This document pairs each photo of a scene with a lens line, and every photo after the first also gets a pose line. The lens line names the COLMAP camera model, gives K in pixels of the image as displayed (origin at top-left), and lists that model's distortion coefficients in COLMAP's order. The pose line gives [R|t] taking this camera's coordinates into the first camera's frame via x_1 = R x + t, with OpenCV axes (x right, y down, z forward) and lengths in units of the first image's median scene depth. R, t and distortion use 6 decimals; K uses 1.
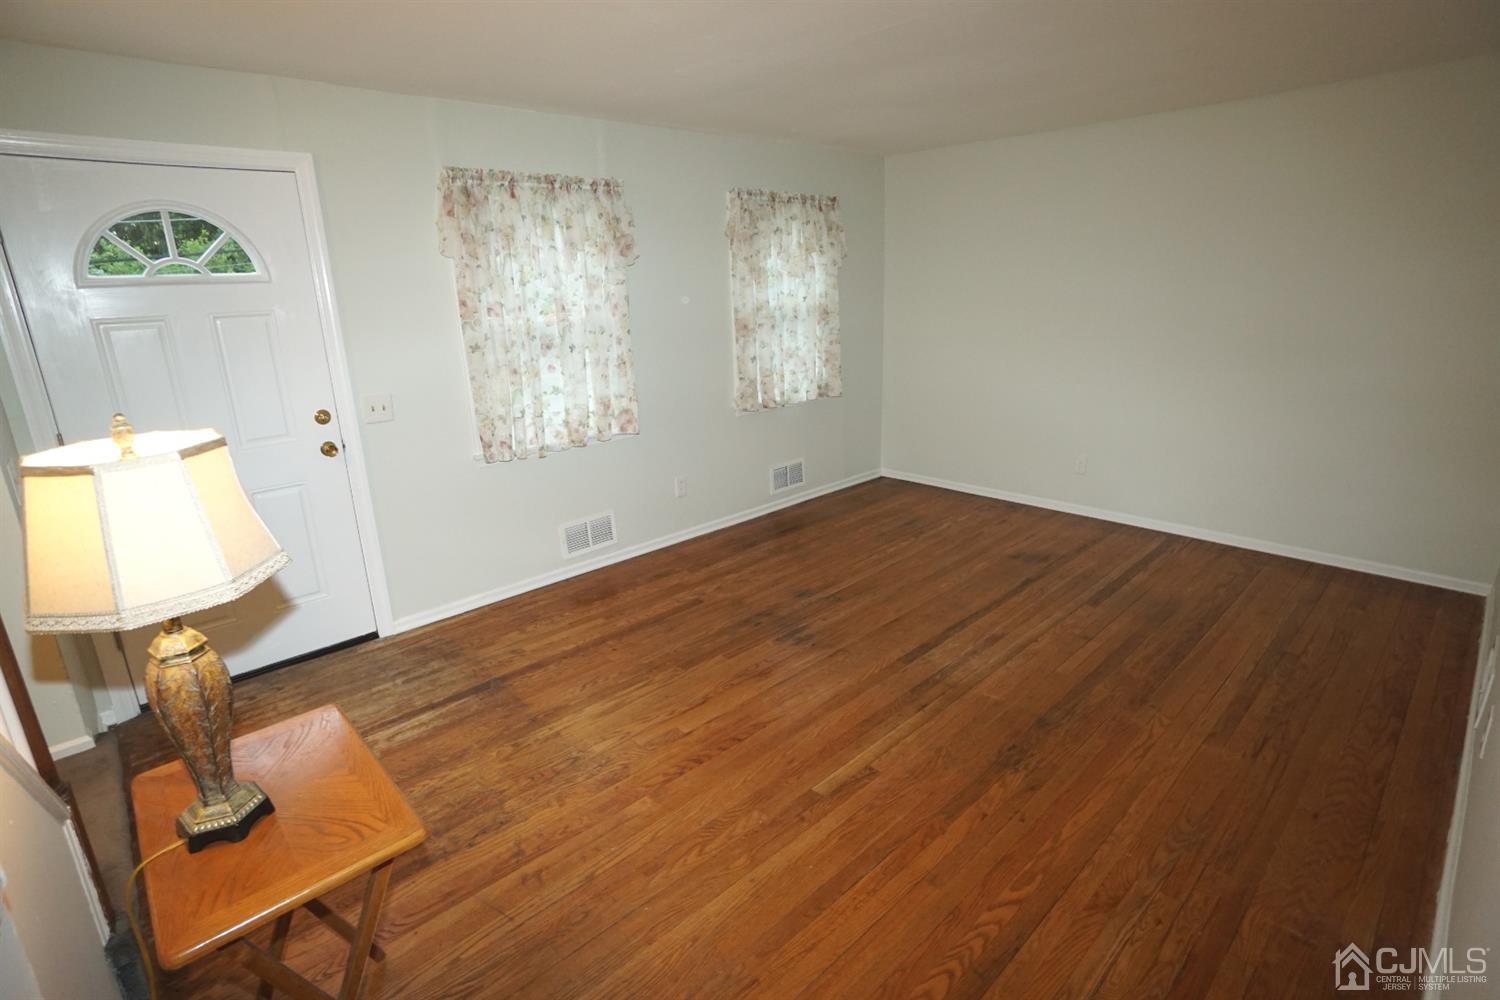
lens RADIAL K [[745.0, 0, 746.7], [0, 745.0, 500.1], [0, 0, 1]] dist [-0.023365, -0.000060]
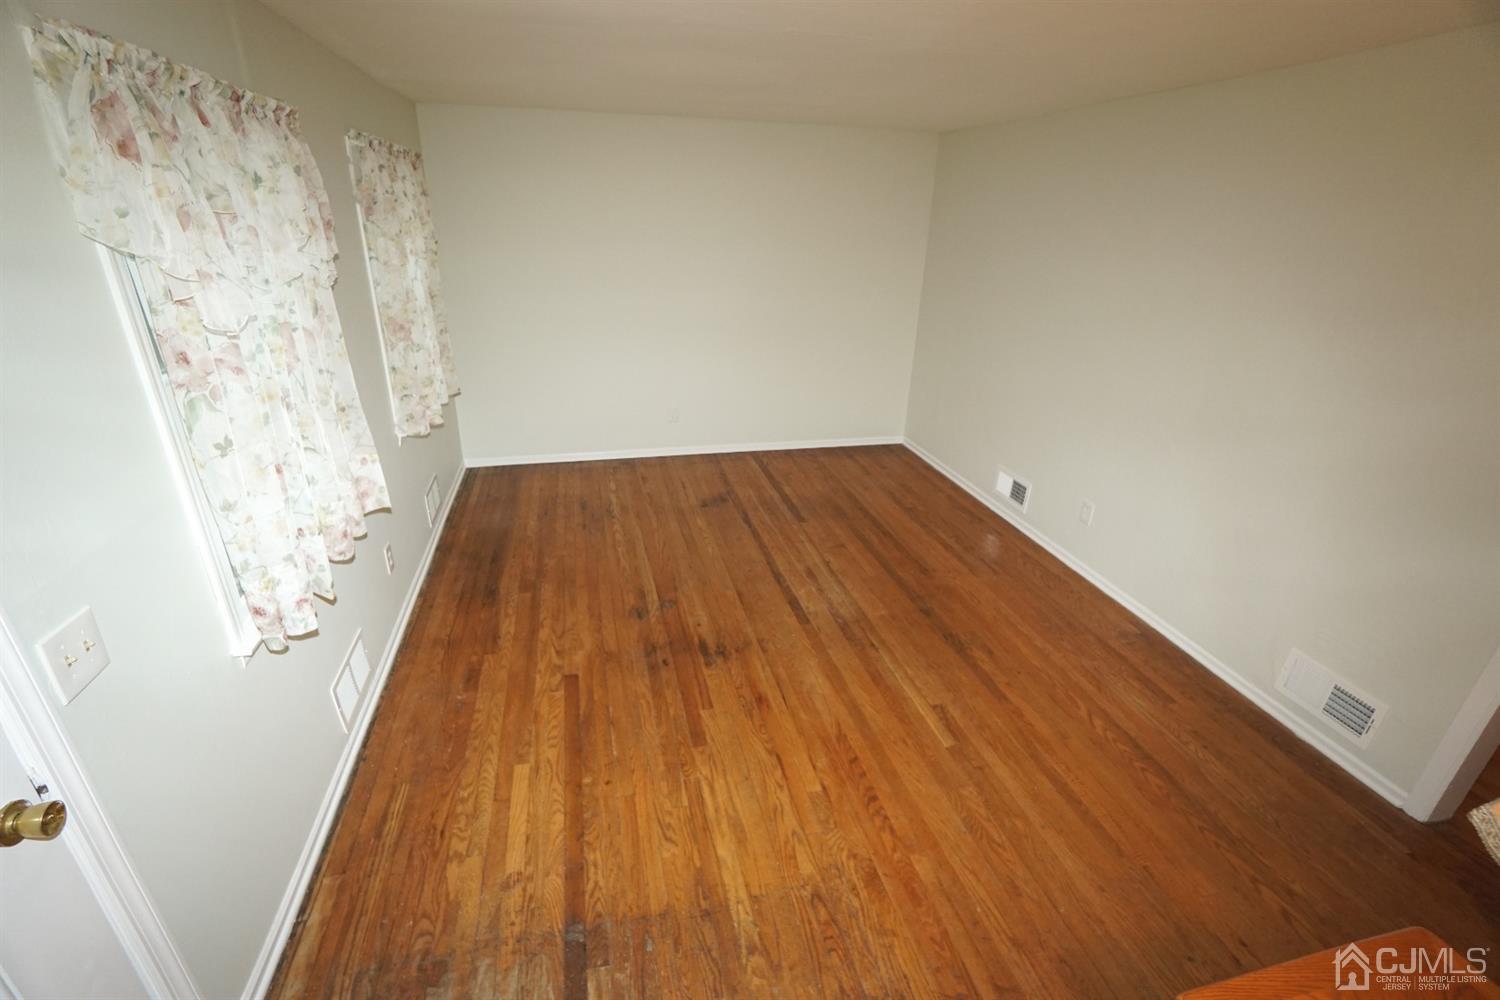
lens RADIAL K [[659.2, 0, 751.1], [0, 659.2, 499.8], [0, 0, 1]] dist [-0.033693, 0.005399]
pose [[0.495671, -0.307605, 0.812213, -0.536449], [0.202654, 0.950328, 0.236238, -0.196652], [-0.844536, 0.047502, 0.533387, 0.475048]]
